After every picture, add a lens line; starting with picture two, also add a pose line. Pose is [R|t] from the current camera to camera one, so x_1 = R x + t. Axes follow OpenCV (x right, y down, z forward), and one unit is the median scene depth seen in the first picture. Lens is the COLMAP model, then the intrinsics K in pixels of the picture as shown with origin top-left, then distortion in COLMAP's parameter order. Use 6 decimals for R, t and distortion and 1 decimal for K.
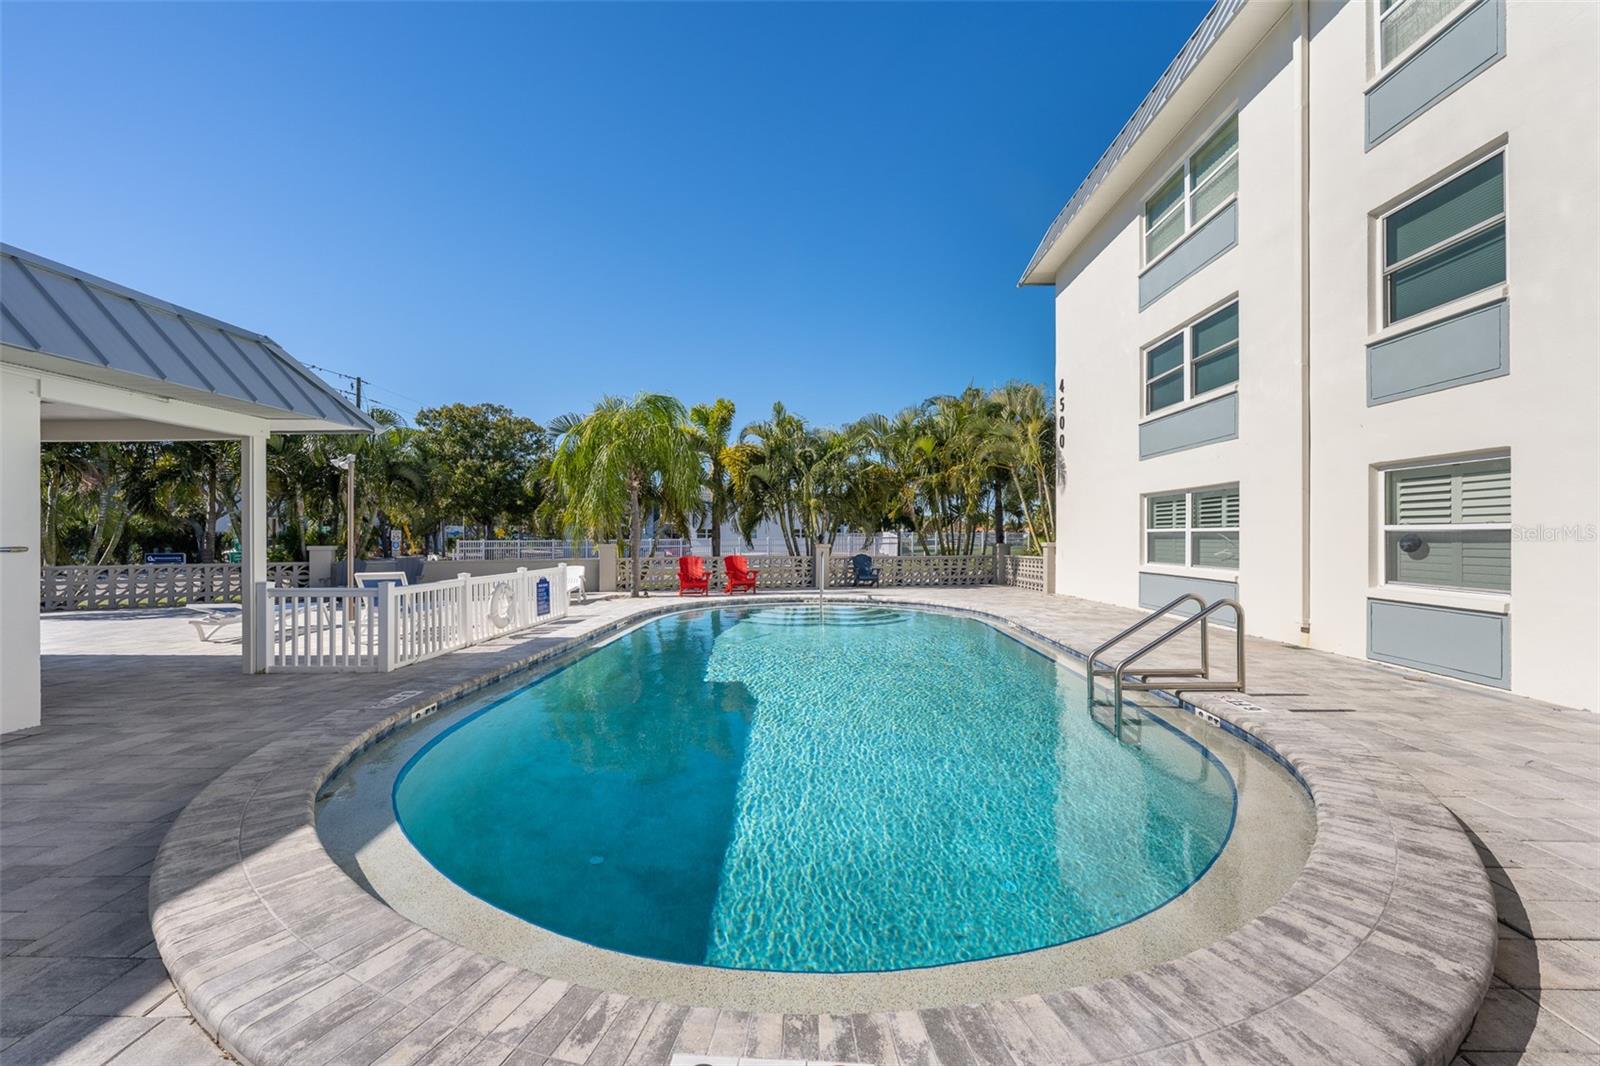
lens RADIAL K [[631.7, 0, 801.4], [0, 631.7, 526.5], [0, 0, 1]] dist [-0.000070, 0.000062]
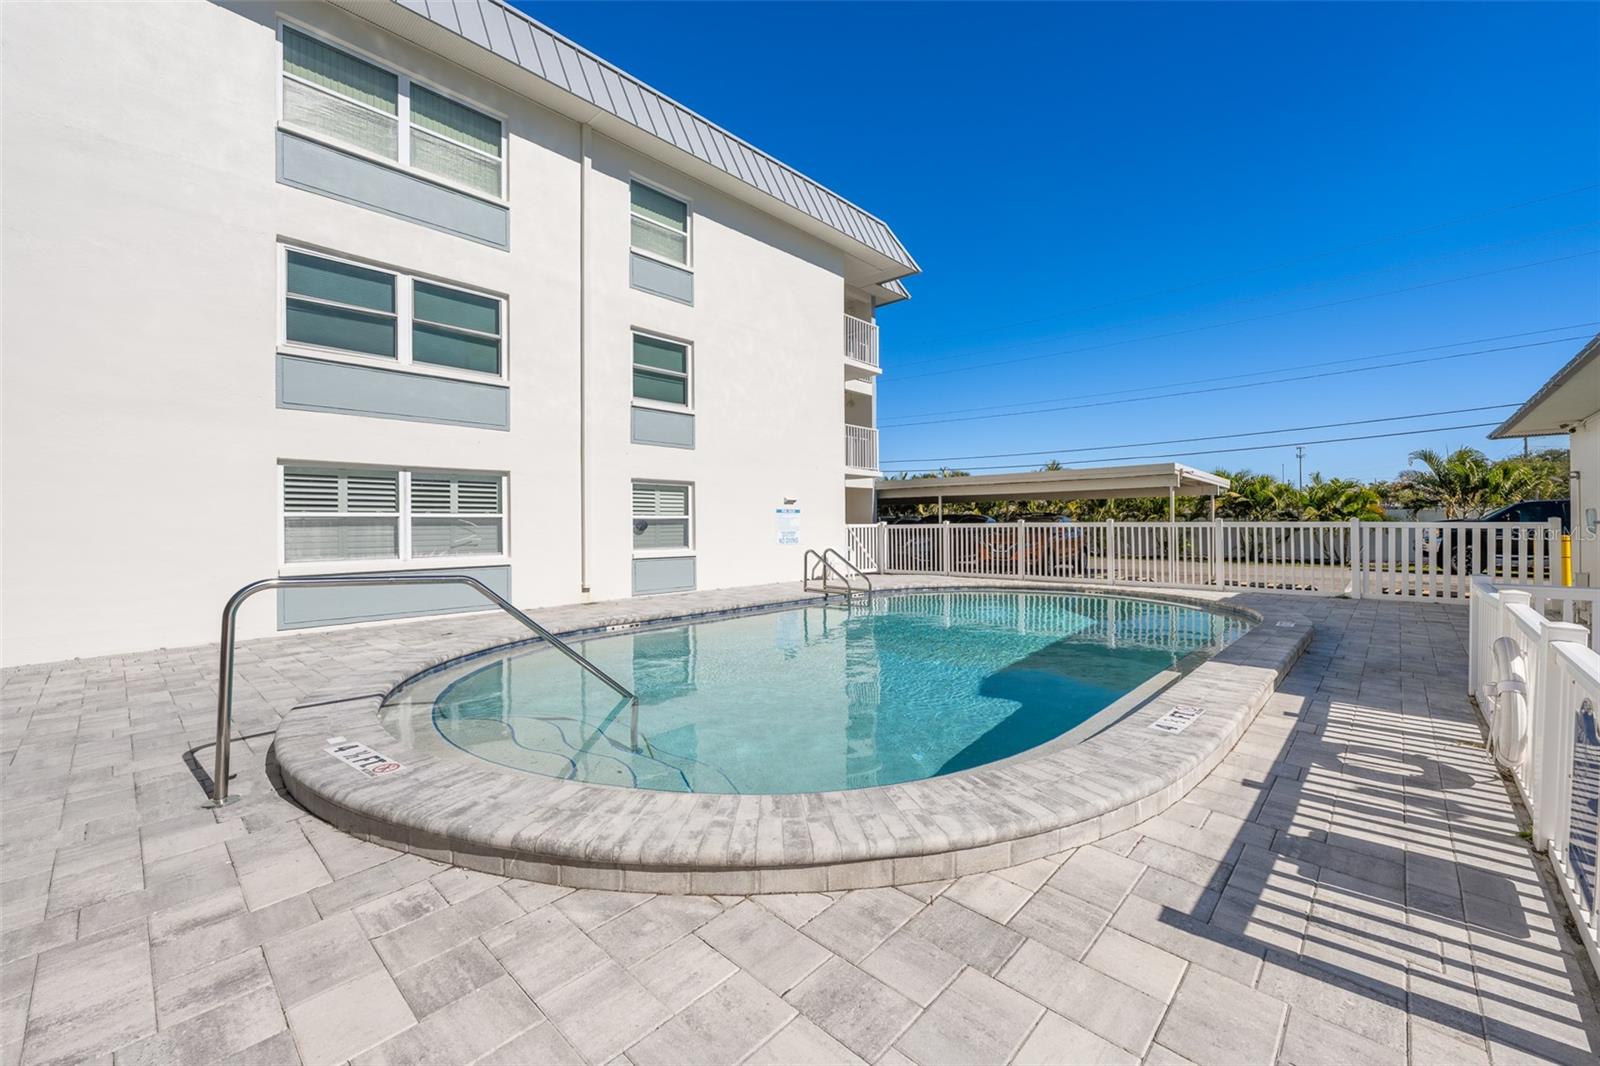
lens RADIAL K [[639.9, 0, 800.9], [0, 639.9, 544.2], [0, 0, 1]] dist [-0.000246, -0.000013]
pose [[-0.763200, 0.004004, 0.646150, -0.470233], [0.012340, 0.999889, 0.008379, 0.060605], [-0.646044, 0.014368, -0.763165, 1.821671]]
